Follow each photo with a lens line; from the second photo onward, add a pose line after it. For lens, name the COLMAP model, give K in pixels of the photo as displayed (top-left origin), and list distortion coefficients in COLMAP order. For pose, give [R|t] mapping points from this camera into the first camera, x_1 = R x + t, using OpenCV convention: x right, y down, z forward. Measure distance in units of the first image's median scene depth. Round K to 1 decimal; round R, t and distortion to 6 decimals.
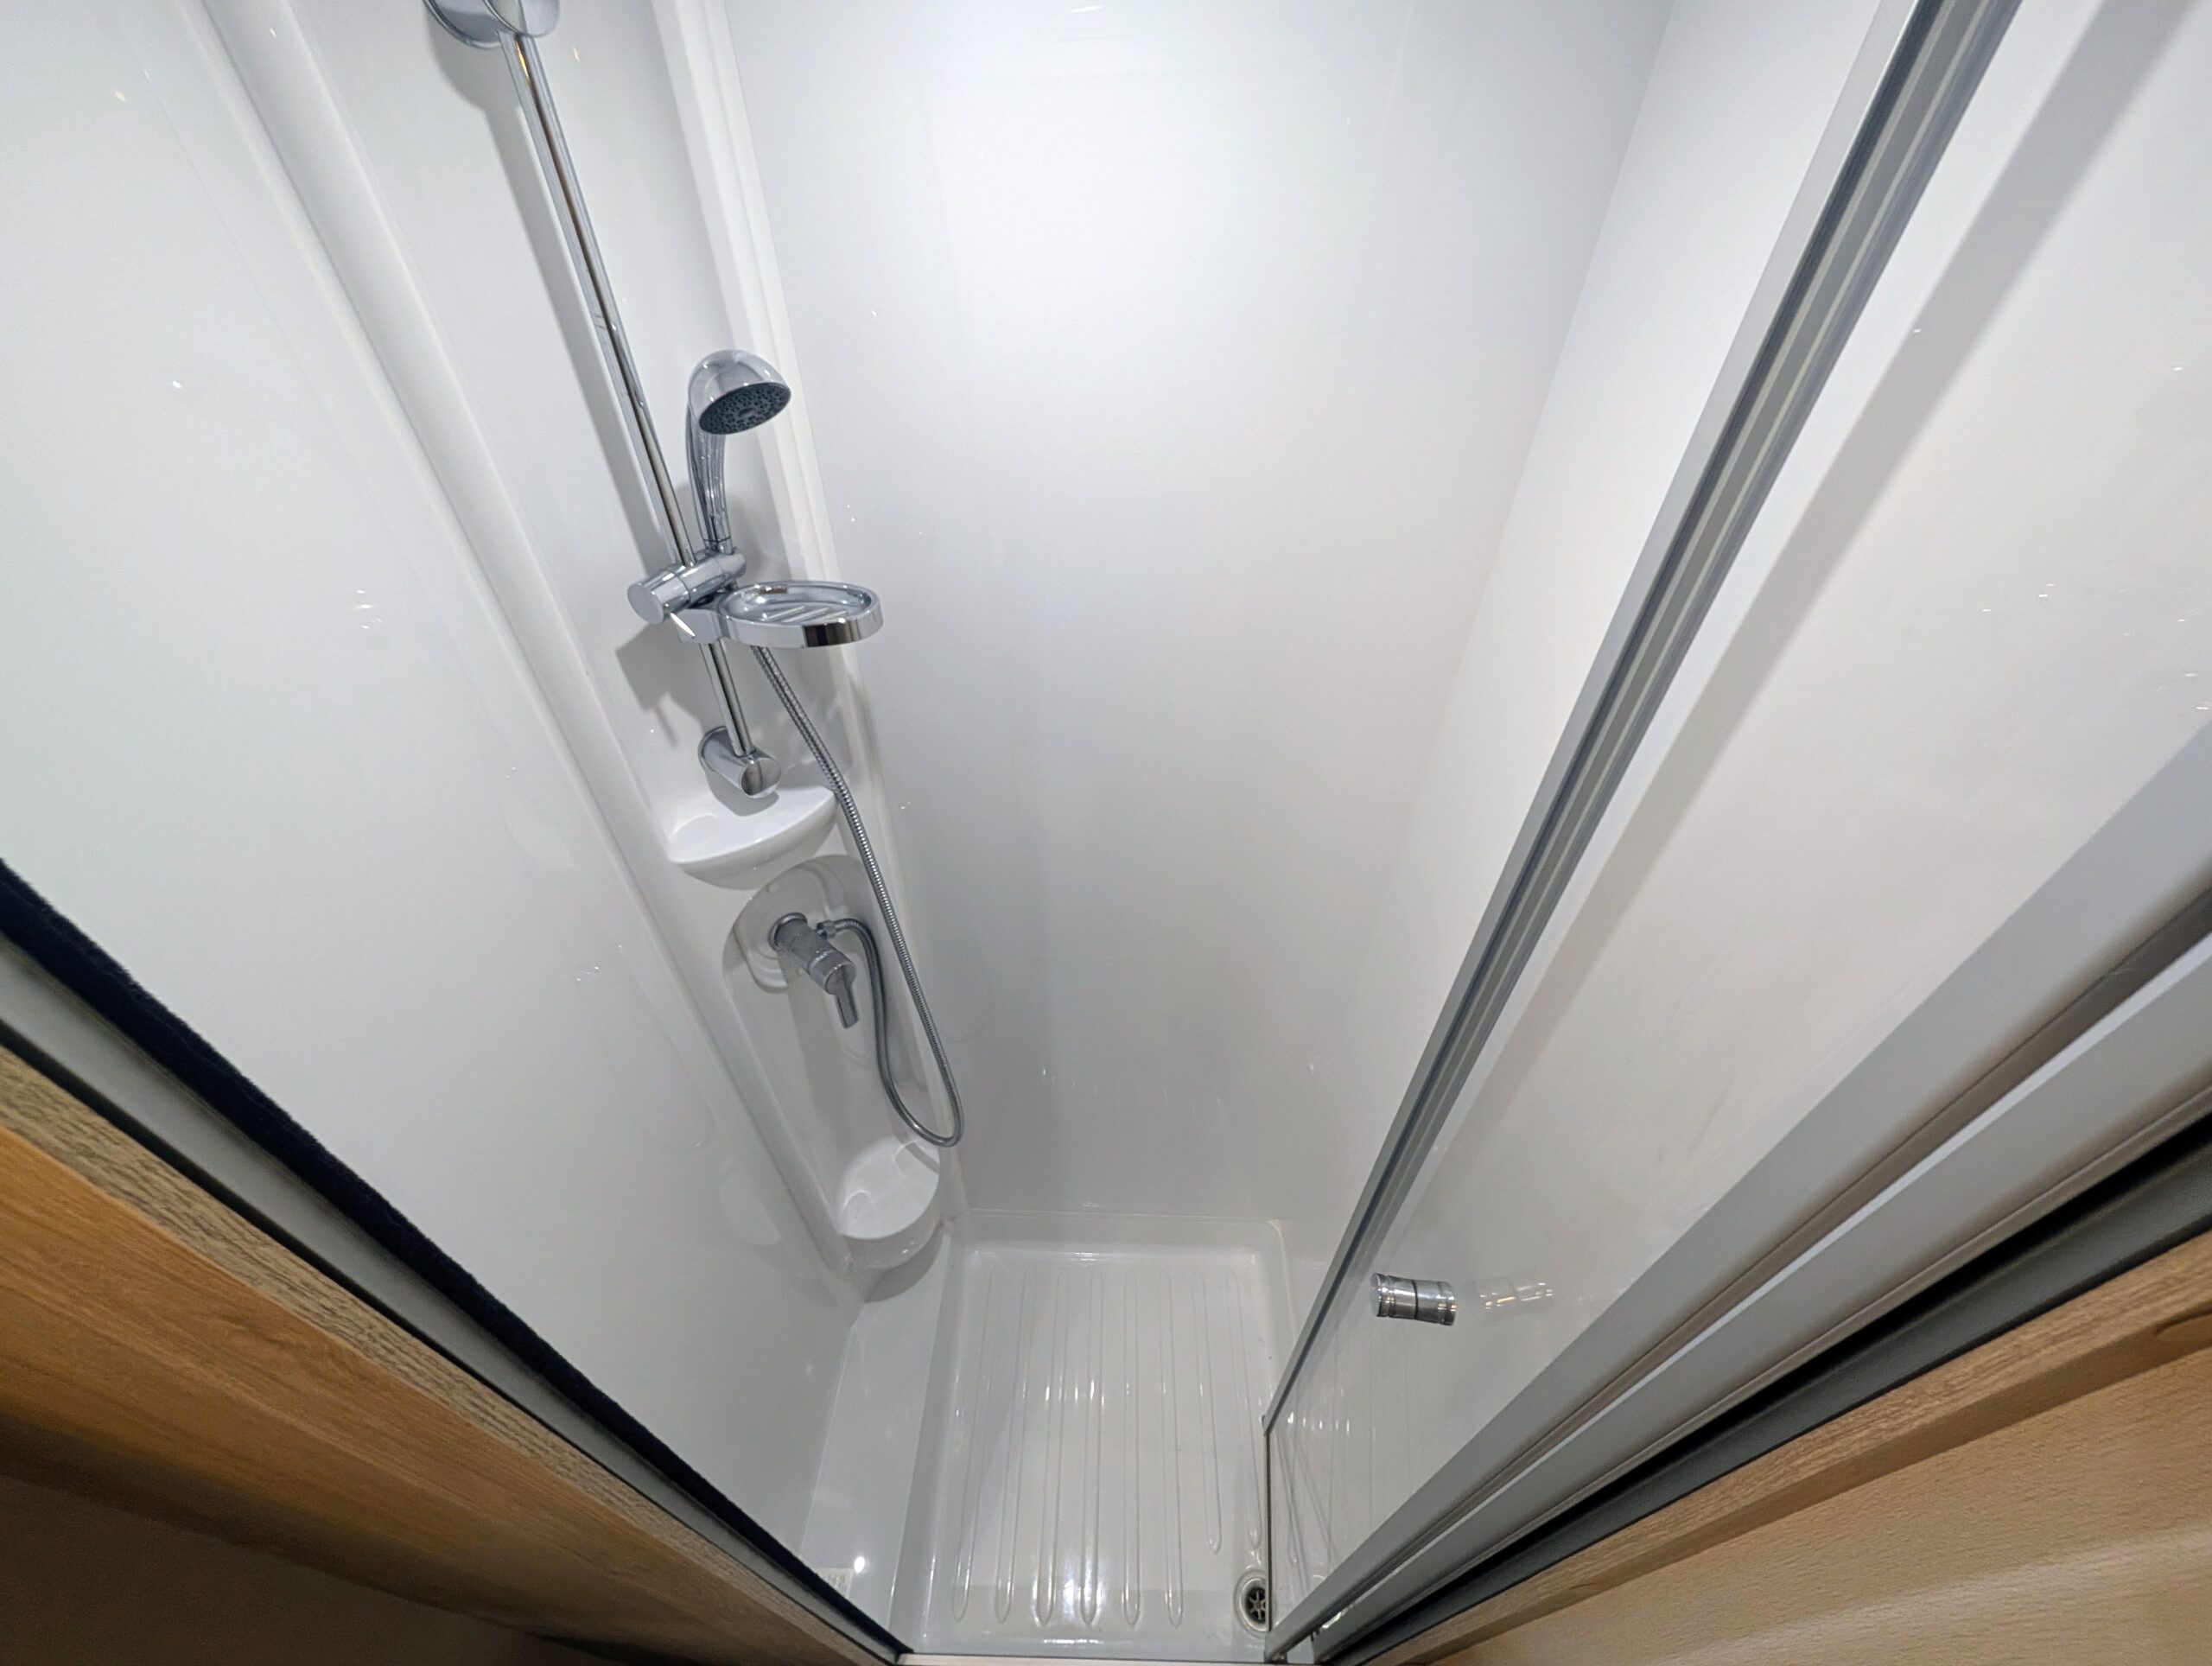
lens RADIAL K [[830.5, 0, 1106.0], [0, 830.5, 833.0], [0, 0, 1]] dist [-0.001805, 0.000574]
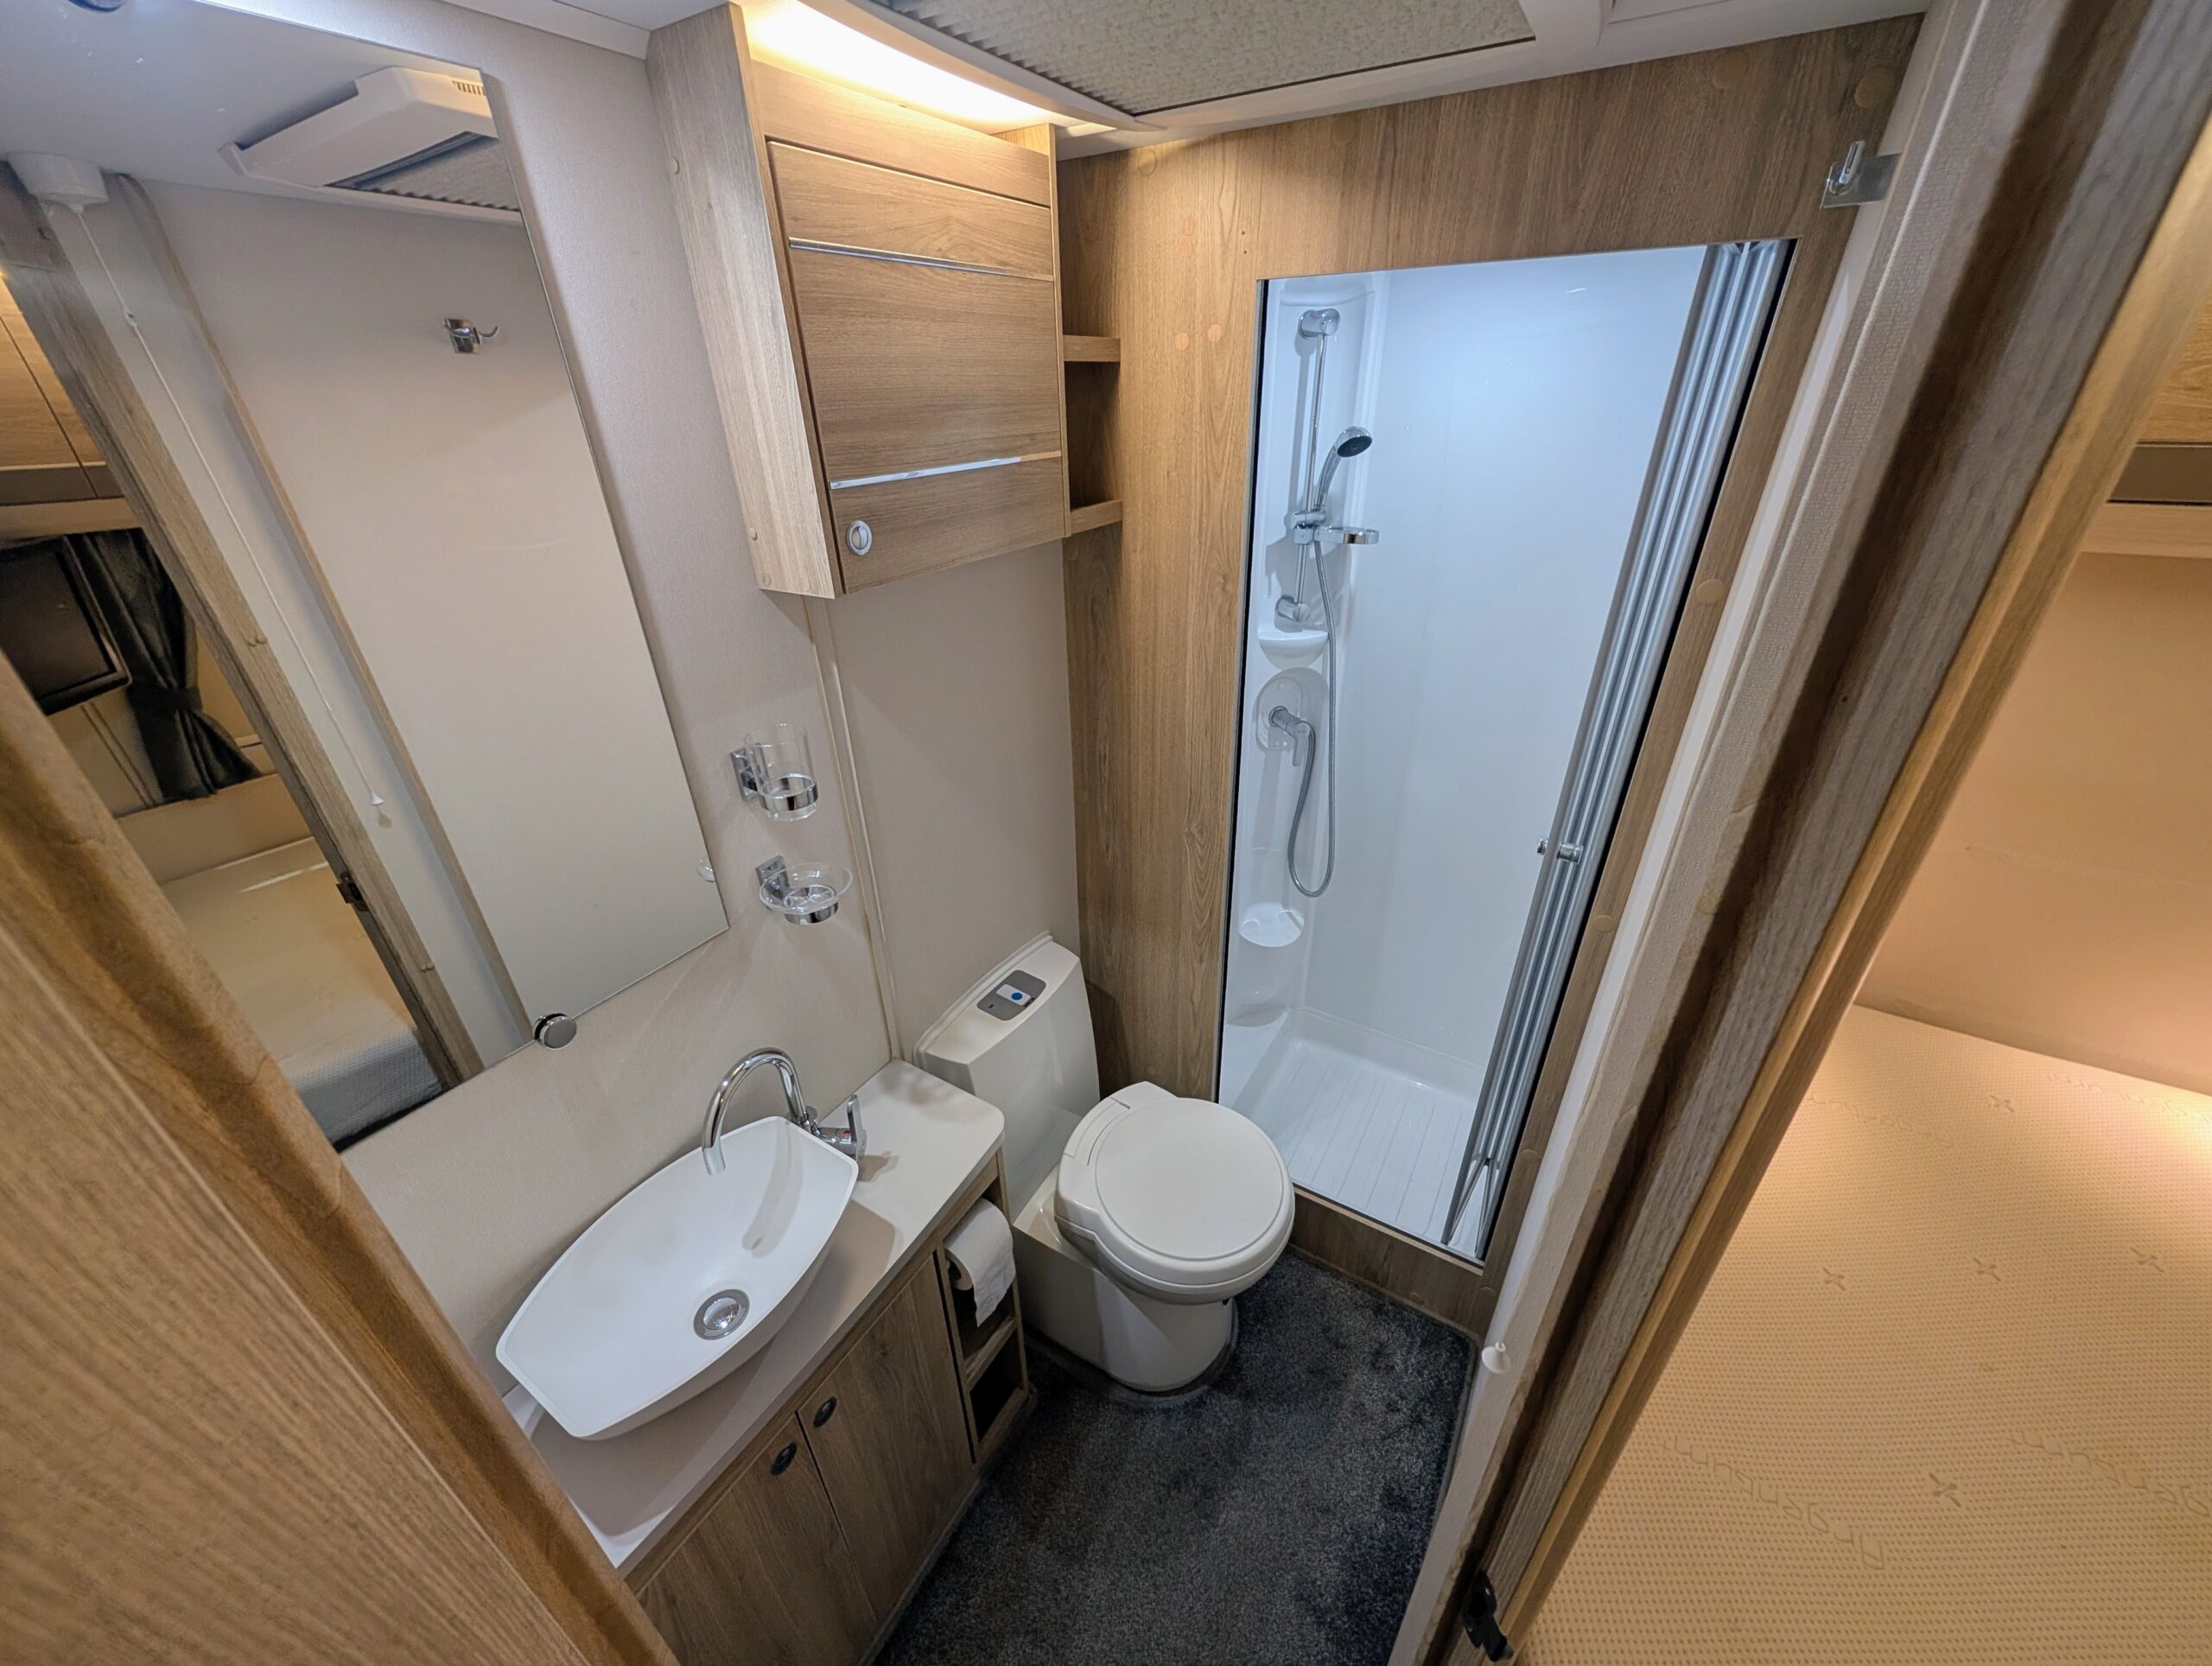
lens RADIAL K [[830.5, 0, 1106.0], [0, 830.5, 833.0], [0, 0, 1]] dist [-0.001805, 0.000574]
pose [[0.845949, 0.229801, -0.481208, 0.357442], [-0.320357, 0.940401, -0.114089, 0.920627], [0.426311, 0.250672, 0.869150, -1.031933]]
